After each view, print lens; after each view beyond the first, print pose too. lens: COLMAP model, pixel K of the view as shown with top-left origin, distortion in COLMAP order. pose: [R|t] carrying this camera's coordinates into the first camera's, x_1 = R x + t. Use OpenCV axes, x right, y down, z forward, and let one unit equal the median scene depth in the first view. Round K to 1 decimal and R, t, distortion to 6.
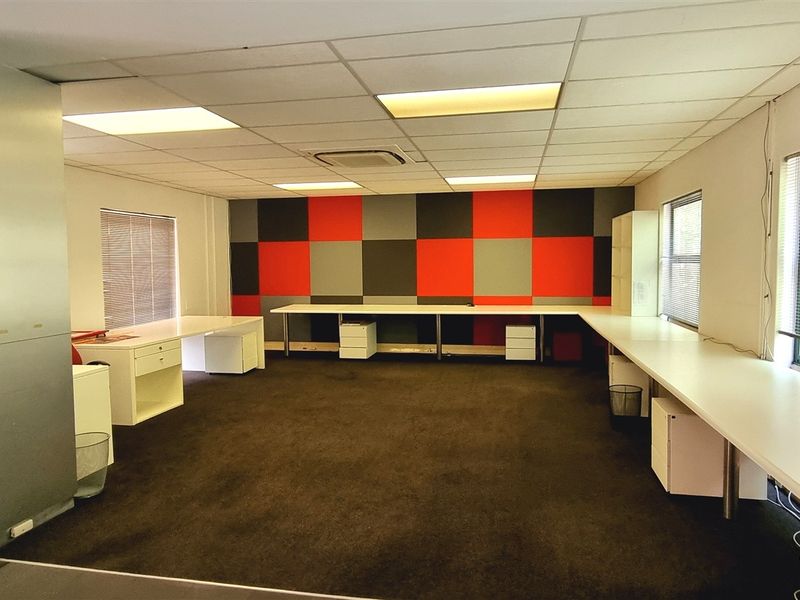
lens RADIAL K [[543.8, 0, 416.2], [0, 543.8, 290.5], [0, 0, 1]] dist [-0.000956, -0.000135]
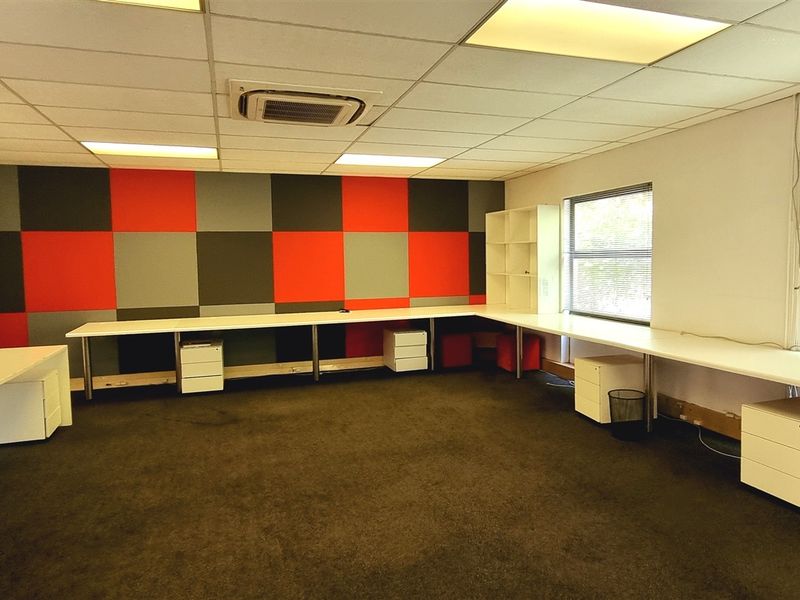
lens RADIAL K [[543.8, 0, 423.6], [0, 543.8, 294.5], [0, 0, 1]] dist [-0.000956, -0.000135]
pose [[0.873878, -0.036108, 0.484802, -0.211497], [0.032677, 0.999345, 0.015530, -0.007930], [-0.485045, 0.002271, 0.874486, 0.216323]]
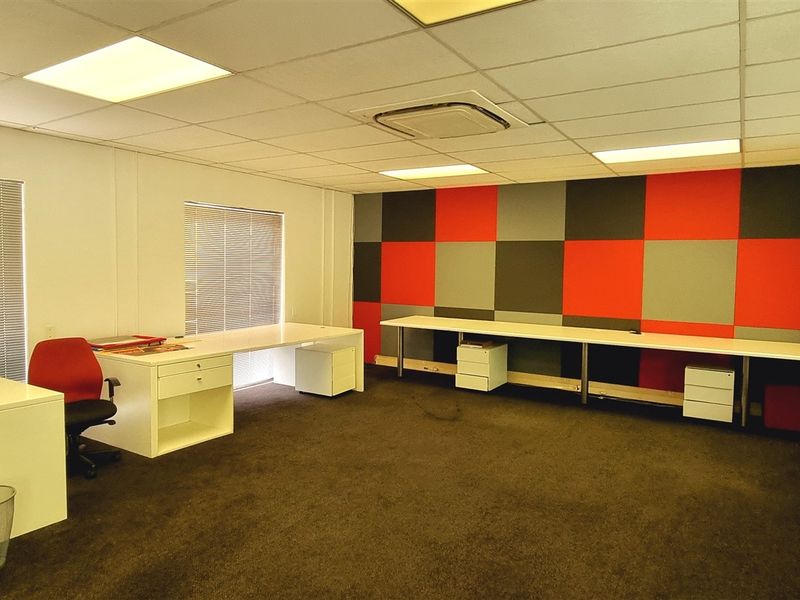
lens RADIAL K [[543.8, 0, 409.2], [0, 543.8, 295.0], [0, 0, 1]] dist [-0.000956, -0.000135]
pose [[0.930425, 0.046666, -0.363498, 0.084443], [-0.045899, 0.998888, 0.010752, -0.017101], [0.363596, 0.006681, 0.931533, 0.227414]]
